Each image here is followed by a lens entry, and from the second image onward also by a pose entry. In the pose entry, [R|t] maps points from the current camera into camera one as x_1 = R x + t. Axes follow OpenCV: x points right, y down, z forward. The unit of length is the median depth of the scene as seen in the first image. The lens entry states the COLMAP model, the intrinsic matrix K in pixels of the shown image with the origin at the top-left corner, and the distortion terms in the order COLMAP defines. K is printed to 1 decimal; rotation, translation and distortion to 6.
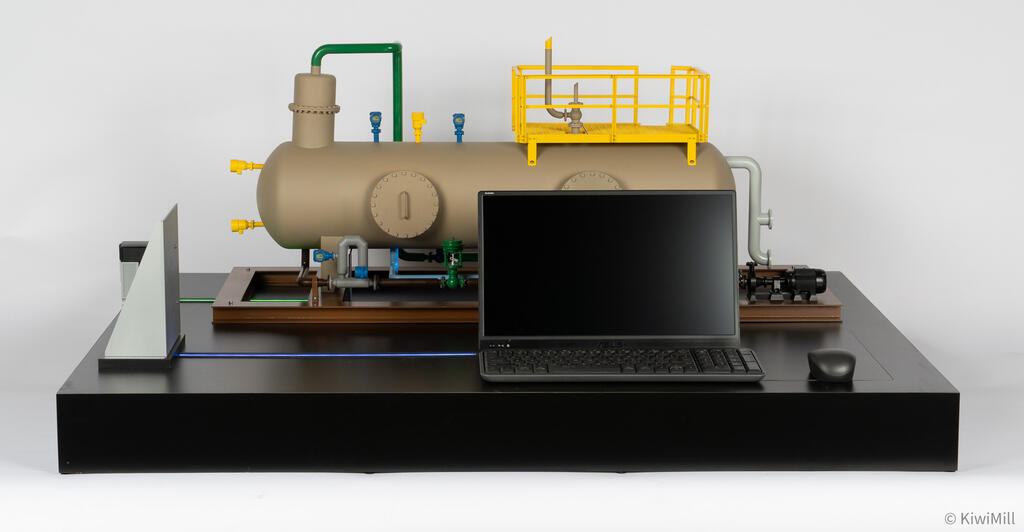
lens RADIAL K [[2225.3, 0, 512.0], [0, 2225.3, 266.0], [0, 0, 1]] dist [-0.007464, 0.177090]
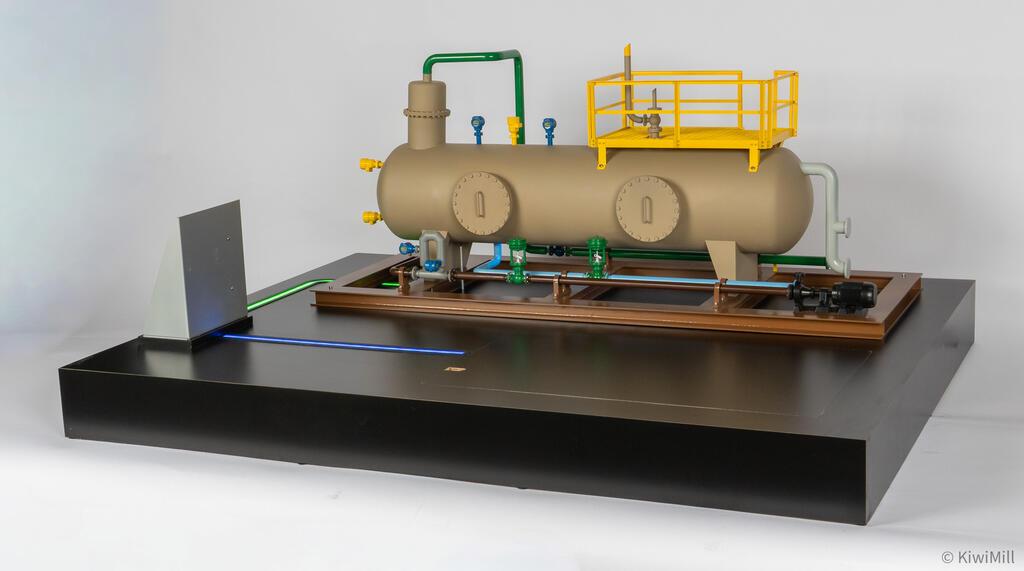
lens RADIAL K [[1618.3, 0, 473.6], [0, 1618.3, 286.1], [0, 0, 1]] dist [0.010285, 0.030347]
pose [[0.897515, 0.050038, -0.438136, 0.285974], [-0.029842, 0.998156, 0.052864, -0.028558], [0.439973, -0.034371, 0.897353, 0.293208]]
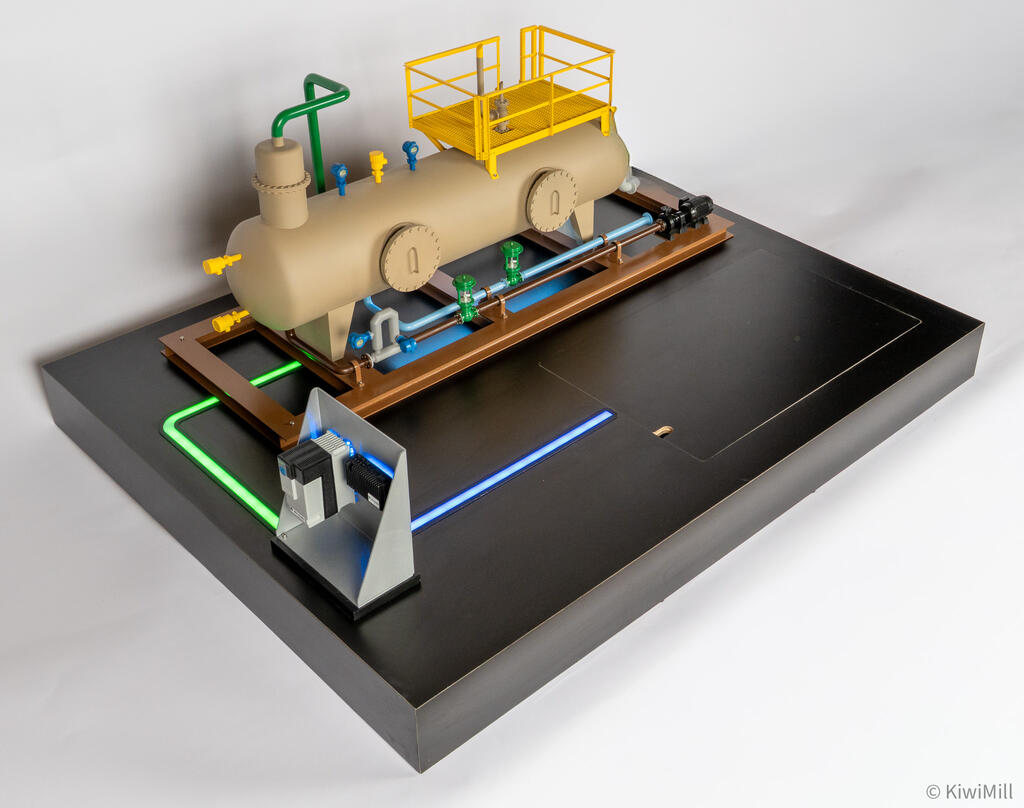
lens RADIAL K [[1274.9, 0, 583.6], [0, 1274.9, 325.2], [0, 0, 1]] dist [0.027328, 0.004194]
pose [[0.732324, -0.351026, 0.583509, -0.321818], [0.099650, 0.902914, 0.418110, -0.222189], [-0.673626, -0.248045, 0.696205, 0.545757]]
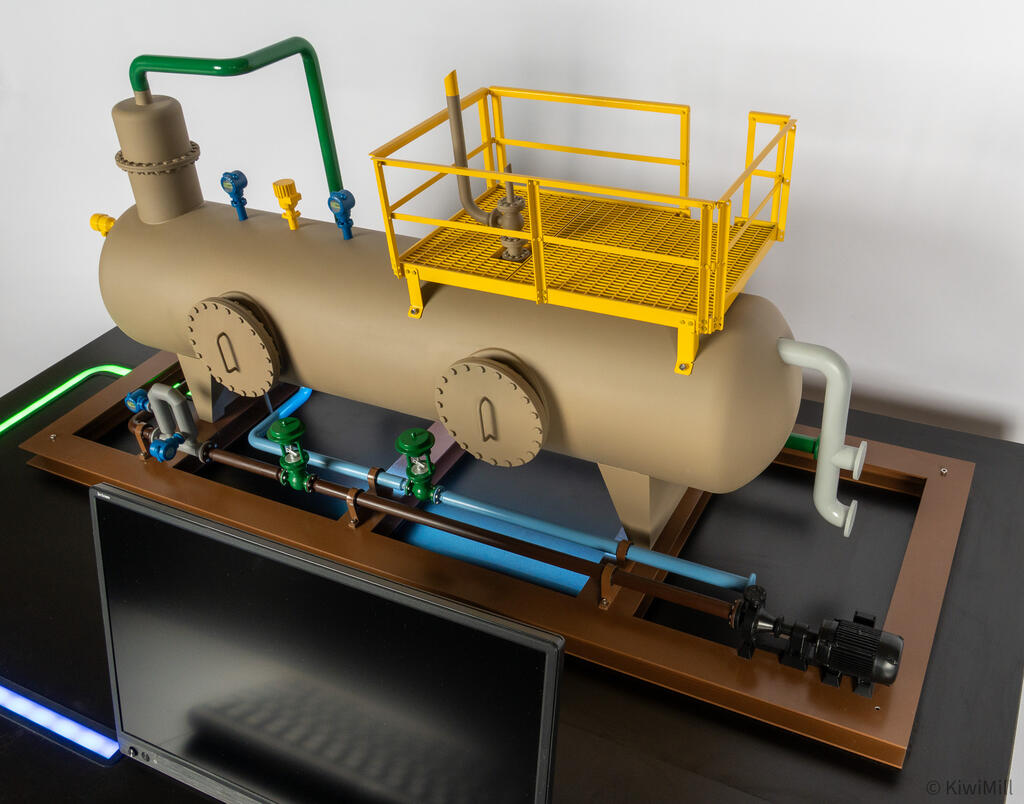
lens RADIAL K [[968.1, 0, 557.0], [0, 968.1, 428.1], [0, 0, 1]] dist [-0.004971, -0.007823]
pose [[0.880931, 0.233529, -0.411611, 0.147174], [-0.019381, 0.886839, 0.461672, -0.132873], [0.472847, -0.398724, 0.785770, 0.805708]]
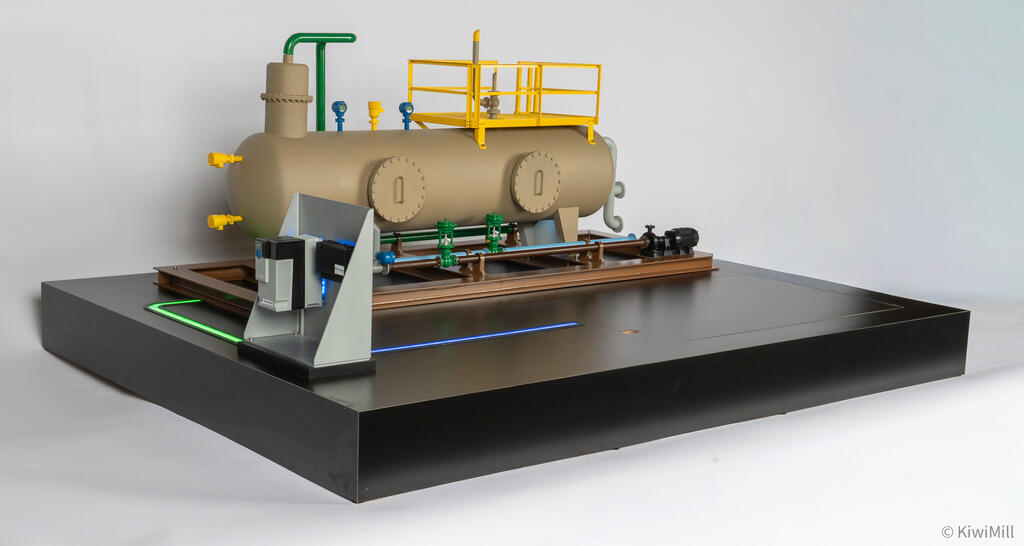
lens RADIAL K [[1446.0, 0, 487.3], [0, 1446.0, 274.4], [0, 0, 1]] dist [0.030816, 0.031282]
pose [[0.798231, -0.080402, 0.596962, -0.409329], [0.071599, 0.996690, 0.038501, -0.011100], [-0.598081, 0.012009, 0.801345, 0.433246]]
